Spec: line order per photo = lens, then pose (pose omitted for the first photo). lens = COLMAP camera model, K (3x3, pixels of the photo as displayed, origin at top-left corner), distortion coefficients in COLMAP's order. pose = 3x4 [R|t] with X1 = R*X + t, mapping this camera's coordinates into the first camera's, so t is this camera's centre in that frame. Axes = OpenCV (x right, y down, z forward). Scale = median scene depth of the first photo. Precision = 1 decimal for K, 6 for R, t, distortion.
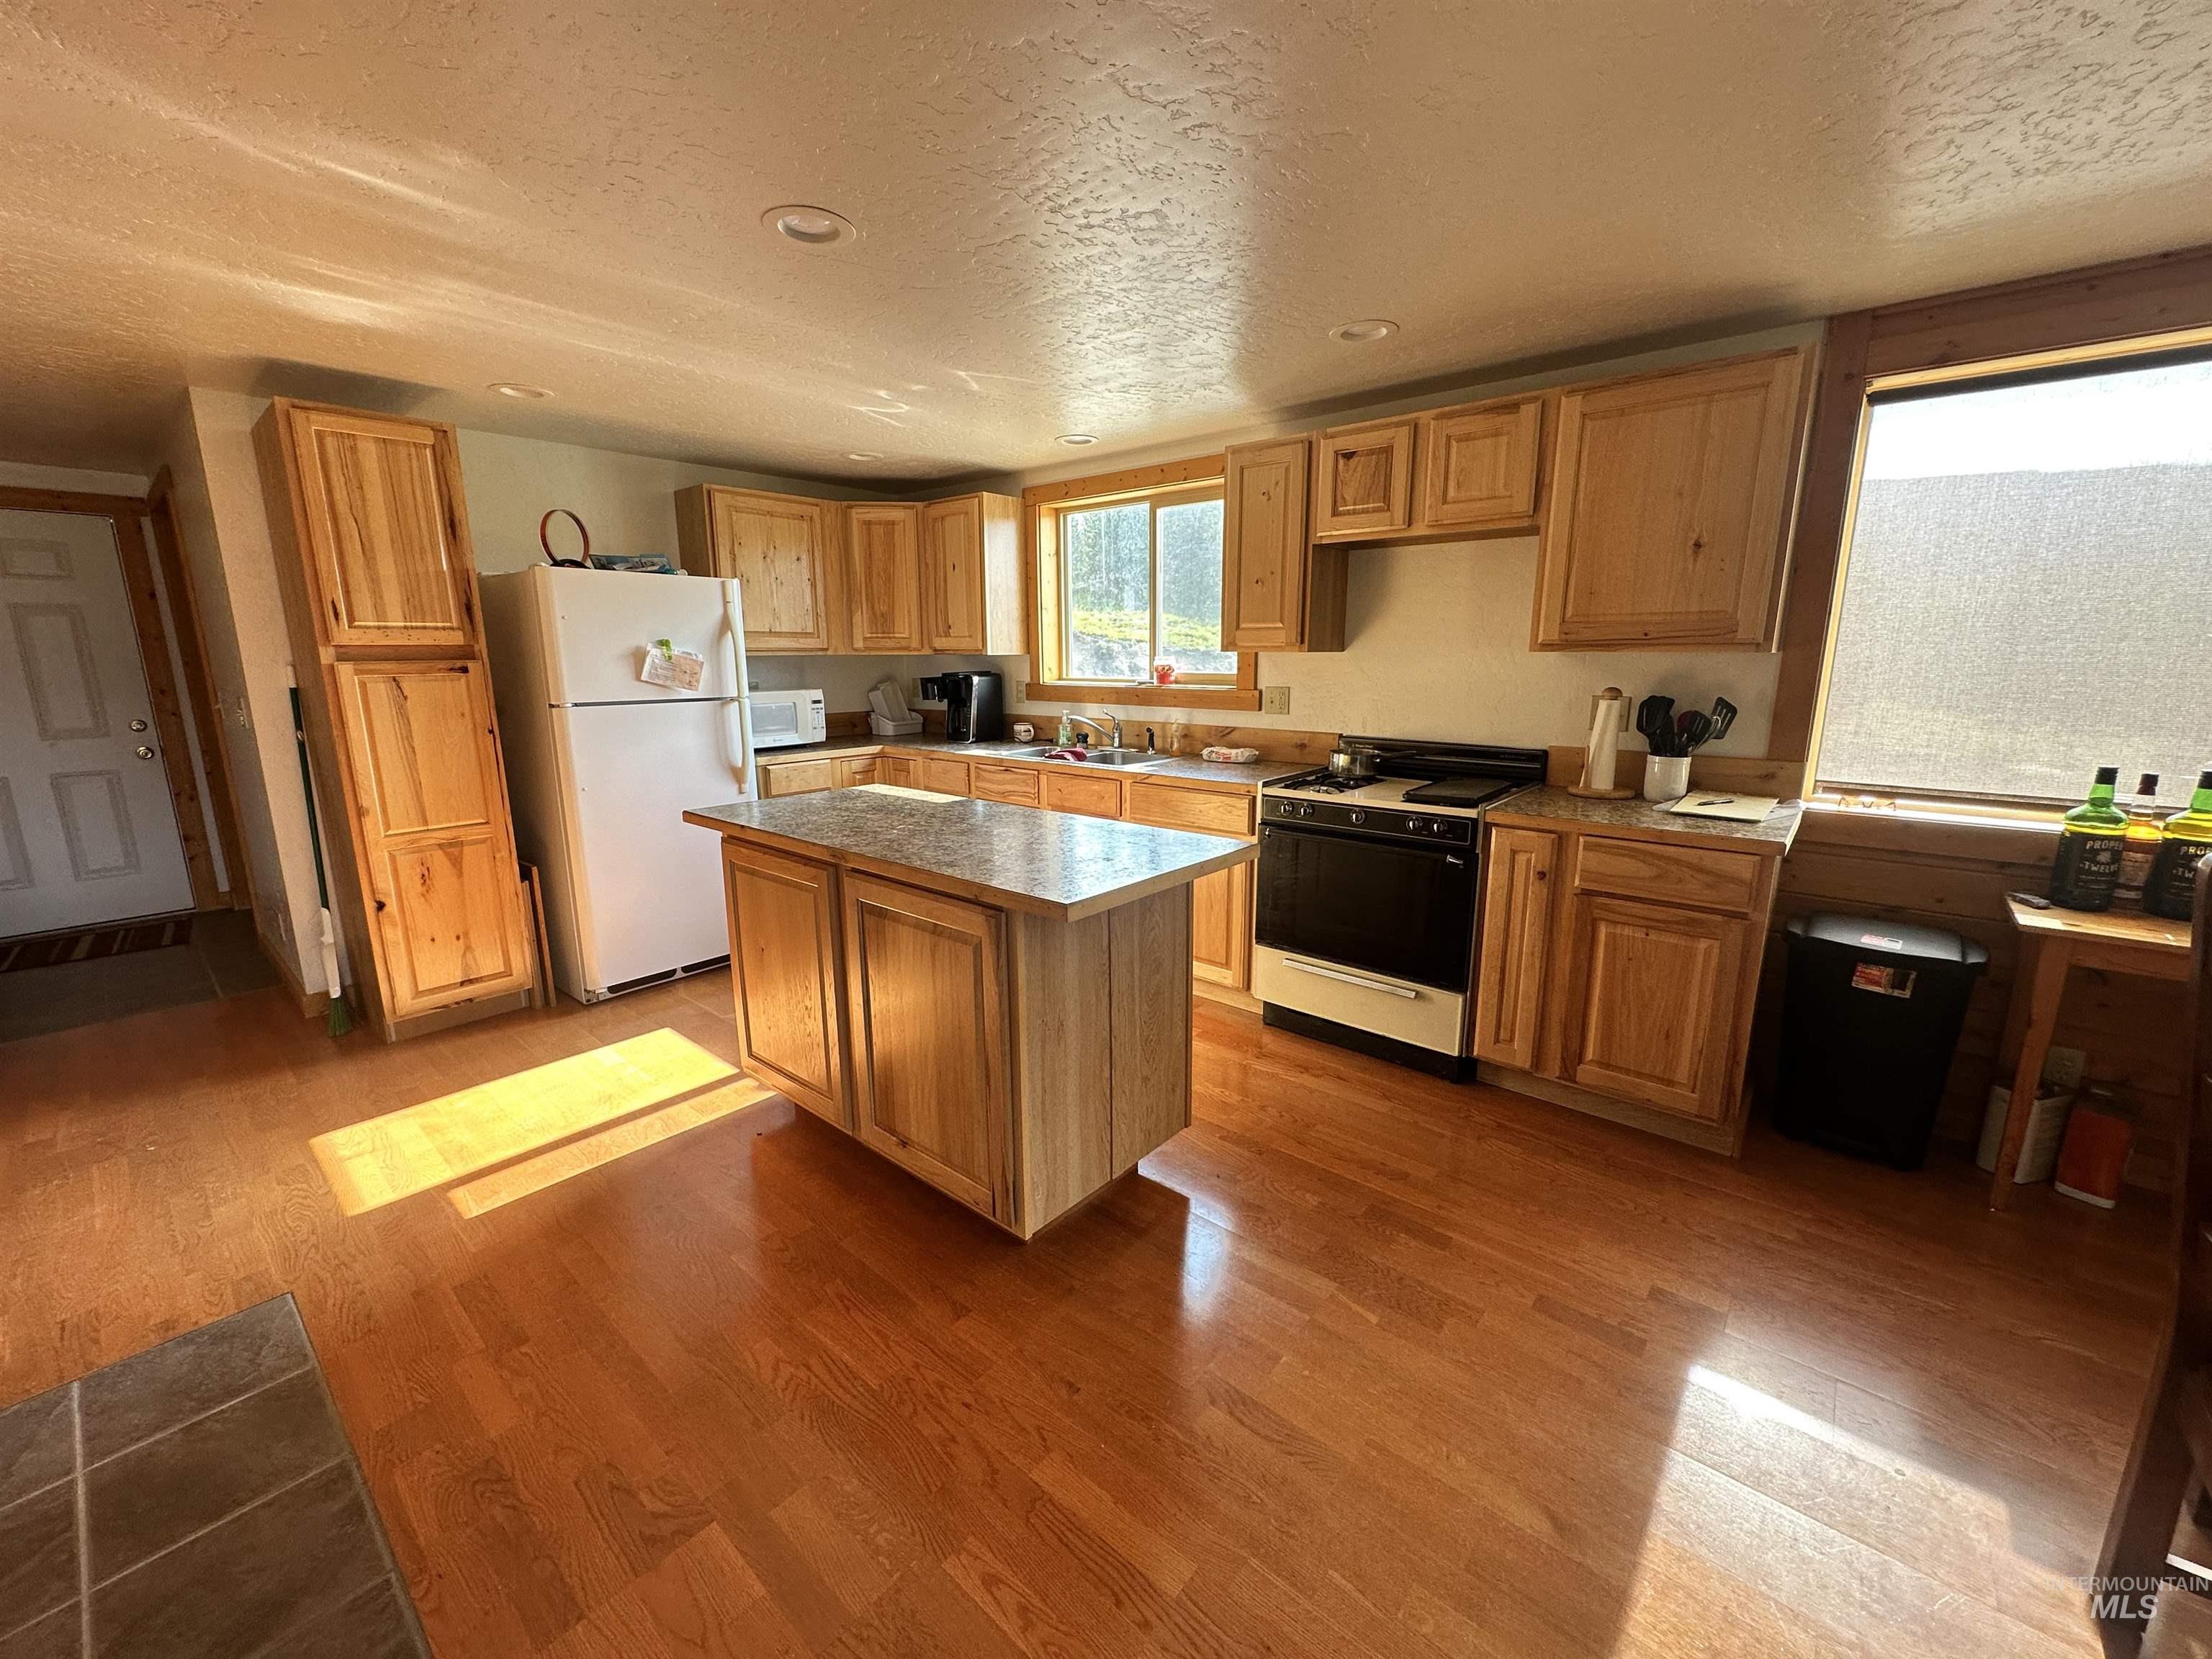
lens RADIAL K [[877.6, 0, 1106.0], [0, 877.6, 822.5], [0, 0, 1]] dist [-0.000387, 0.000196]
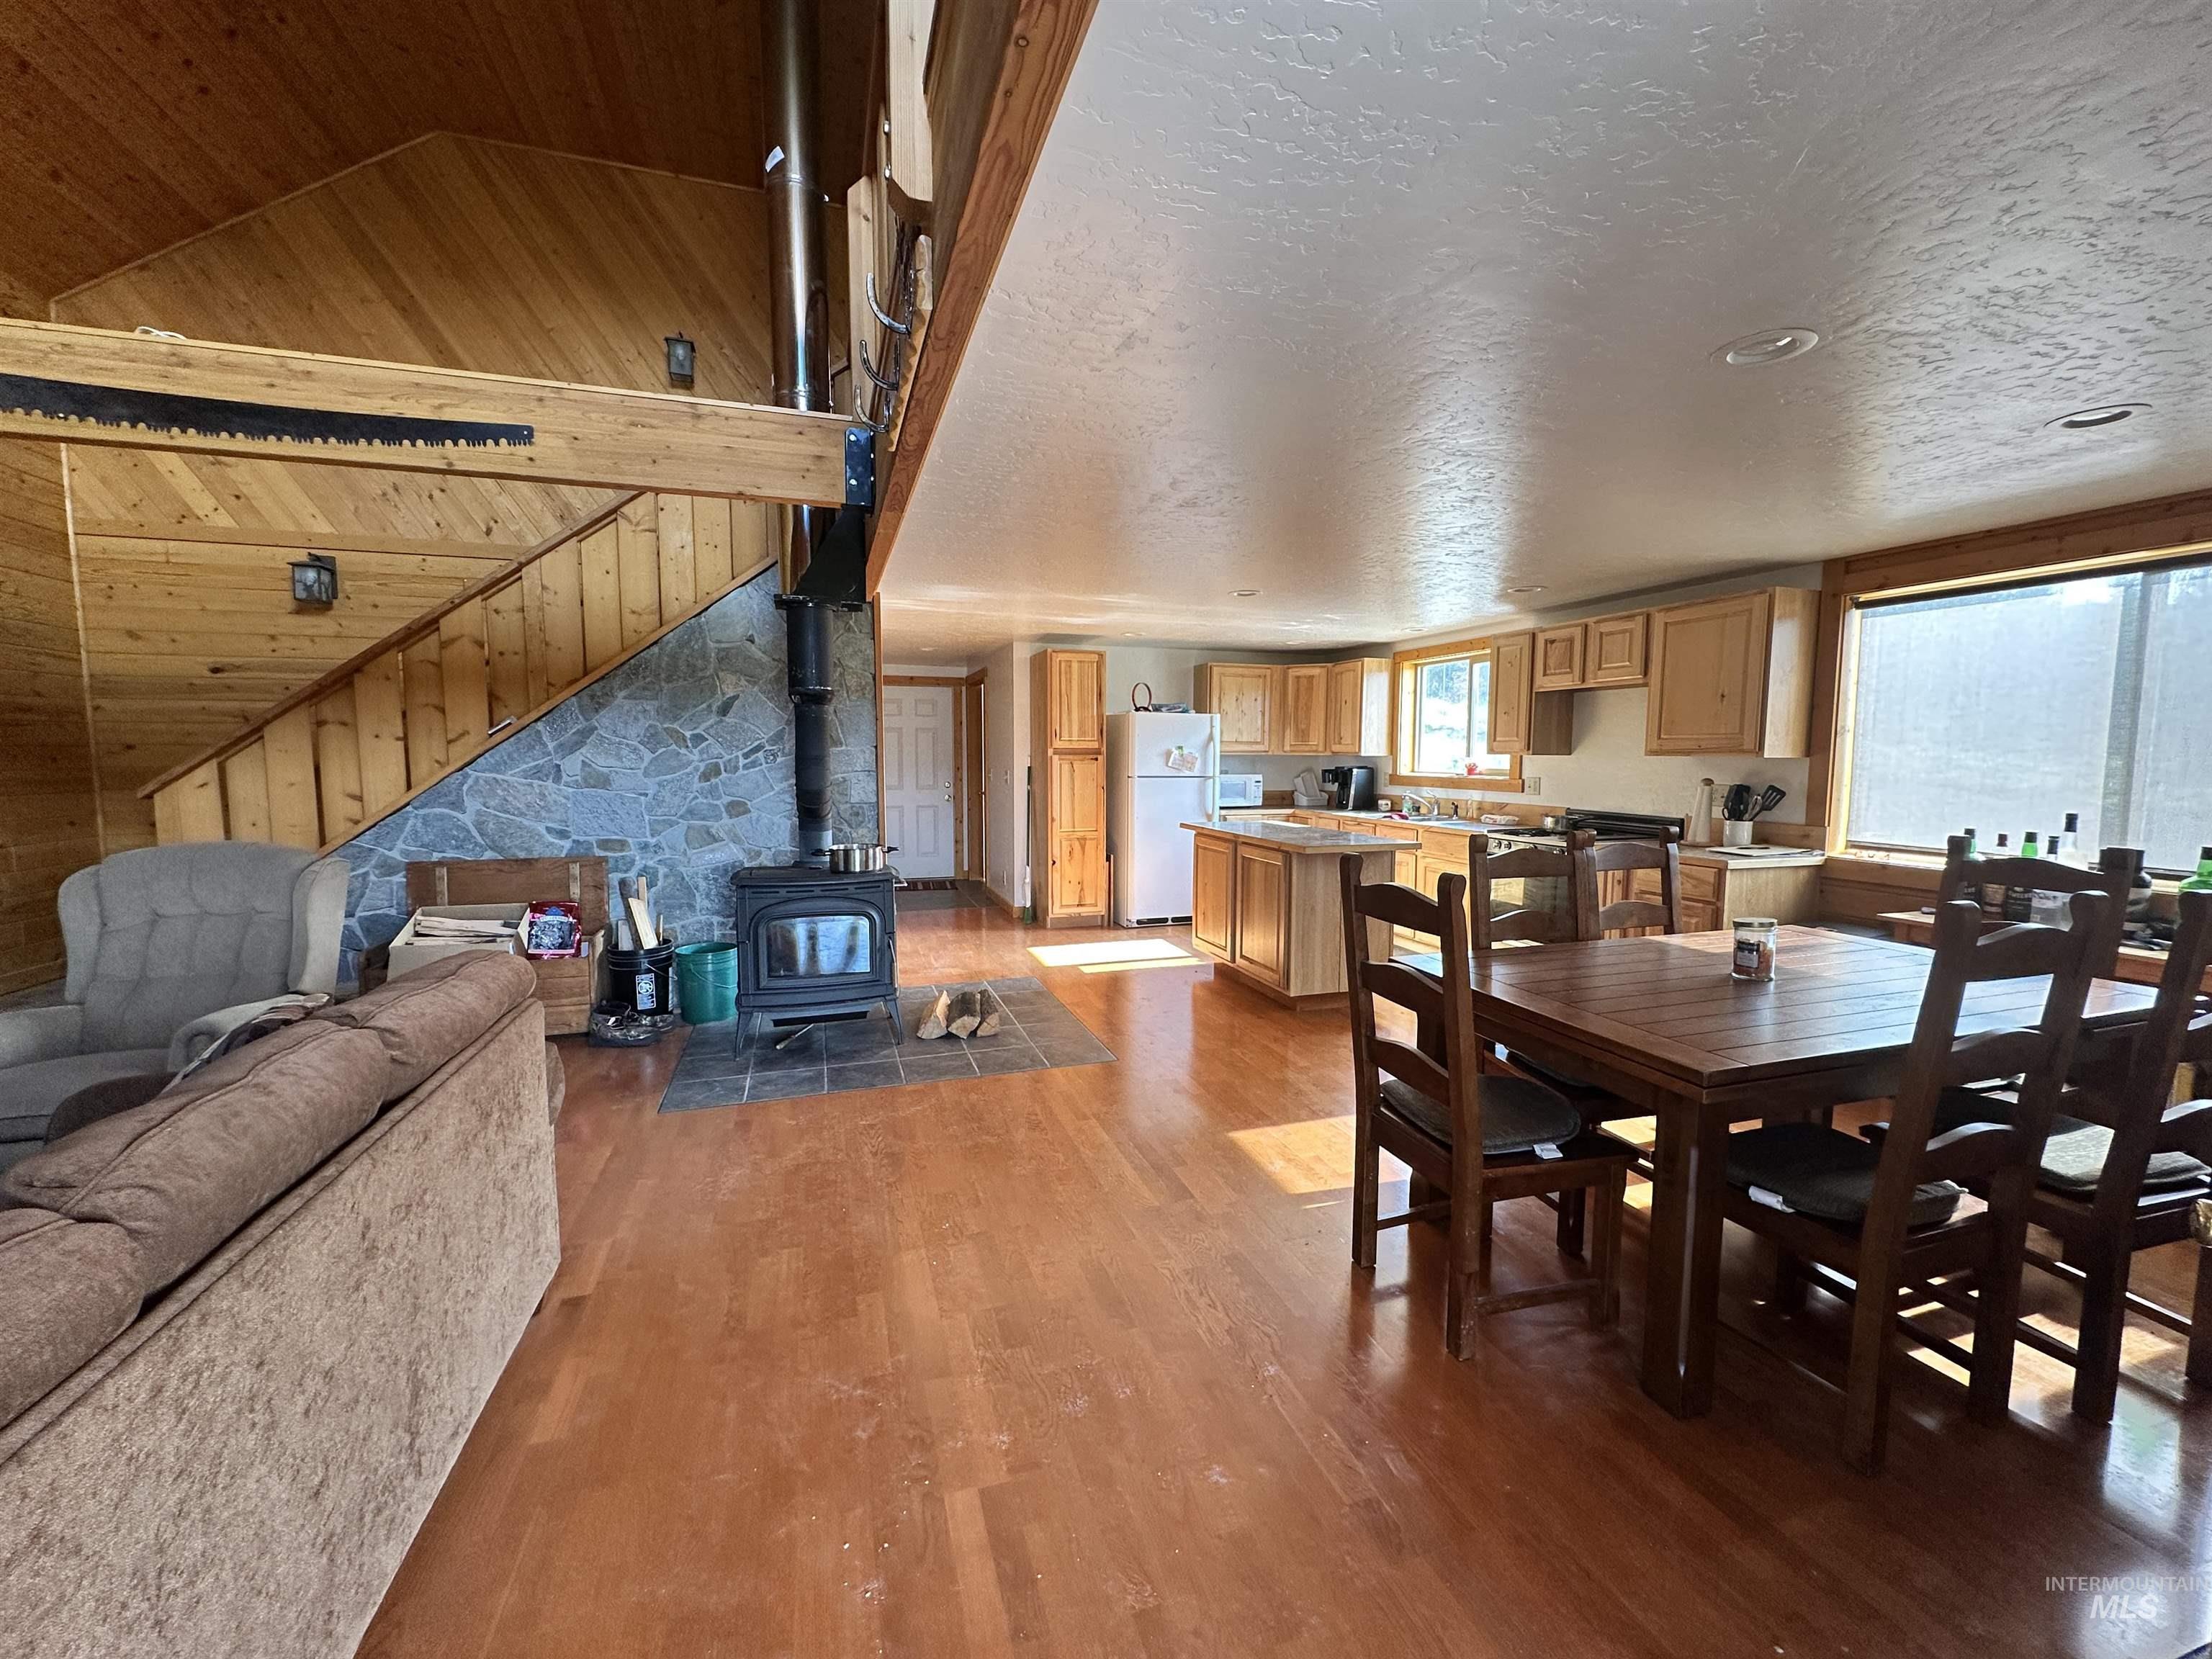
lens RADIAL K [[877.6, 0, 1100.1], [0, 877.6, 826.5], [0, 0, 1]] dist [-0.000387, 0.000196]
pose [[0.850738, 0.052345, -0.522977, 0.375996], [-0.109741, 0.990788, -0.079350, 0.144749], [0.514006, 0.124898, 0.848645, -0.730227]]
